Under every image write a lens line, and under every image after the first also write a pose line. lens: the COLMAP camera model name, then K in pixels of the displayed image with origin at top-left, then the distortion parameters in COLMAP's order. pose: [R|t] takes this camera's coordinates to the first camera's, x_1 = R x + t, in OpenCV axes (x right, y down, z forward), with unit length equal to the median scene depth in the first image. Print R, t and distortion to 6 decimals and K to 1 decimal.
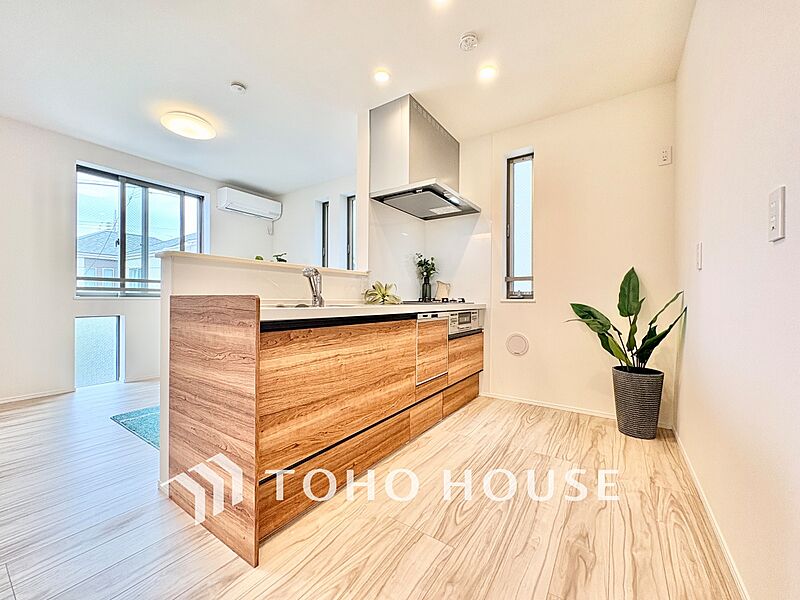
lens RADIAL K [[320.4, 0, 399.4], [0, 320.4, 298.1], [0, 0, 1]] dist [-0.001563, 0.000043]
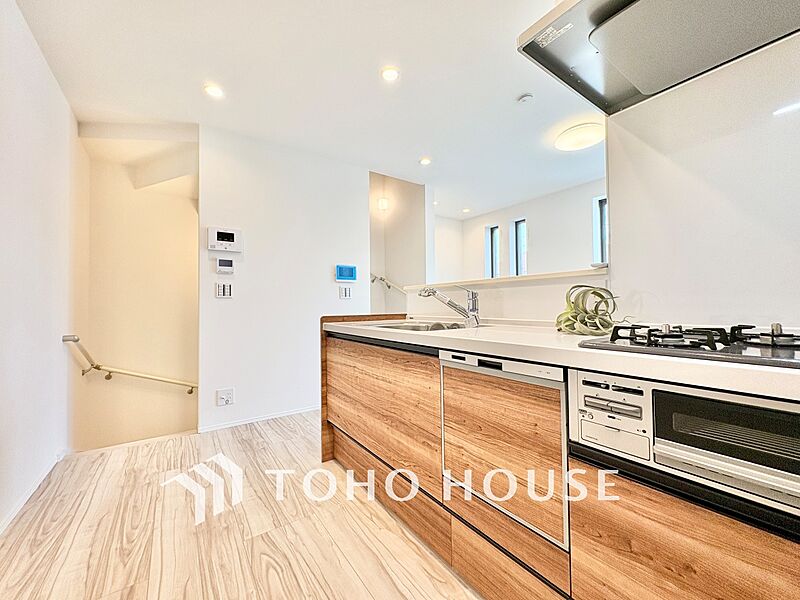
lens RADIAL K [[320.4, 0, 401.6], [0, 320.4, 298.7], [0, 0, 1]] dist [-0.001563, 0.000043]
pose [[-0.348432, -0.022612, -0.937061, 0.476567], [0.013036, 0.999495, -0.028966, -0.021019], [0.937243, -0.022309, -0.347962, 0.866287]]
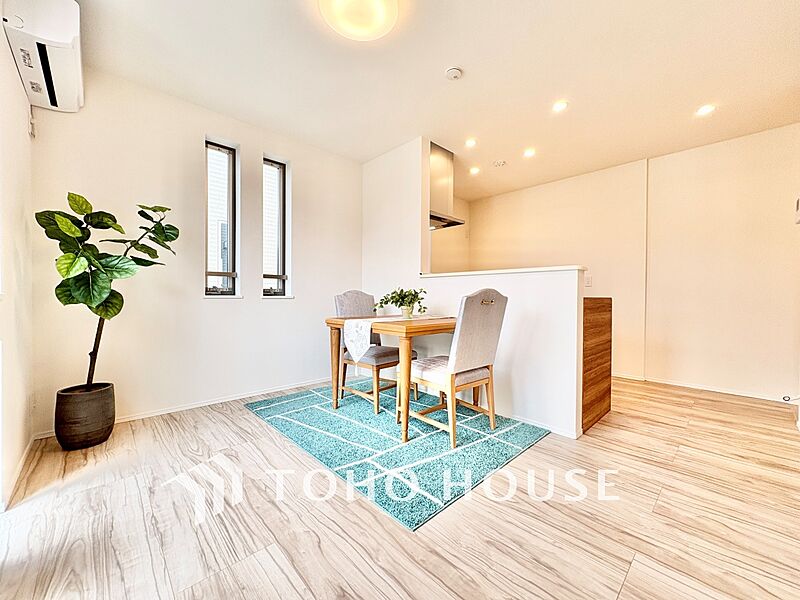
lens RADIAL K [[320.4, 0, 401.6], [0, 320.4, 297.0], [0, 0, 1]] dist [-0.001563, 0.000043]
pose [[0.210712, -0.007045, 0.977523, -1.297919], [-0.010353, 0.999902, 0.009438, -0.009086], [-0.977493, -0.012109, 0.210619, 0.841056]]
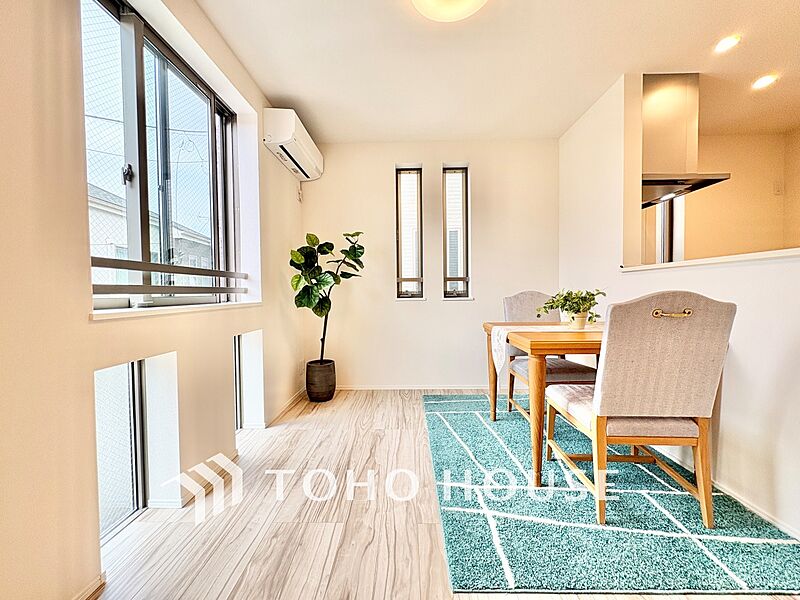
lens RADIAL K [[320.4, 0, 399.8], [0, 320.4, 297.6], [0, 0, 1]] dist [-0.001563, 0.000043]
pose [[0.839428, -0.024787, 0.542905, -1.091804], [0.013591, 0.999604, 0.024625, -0.030493], [-0.543300, -0.013292, 0.839433, 0.629205]]
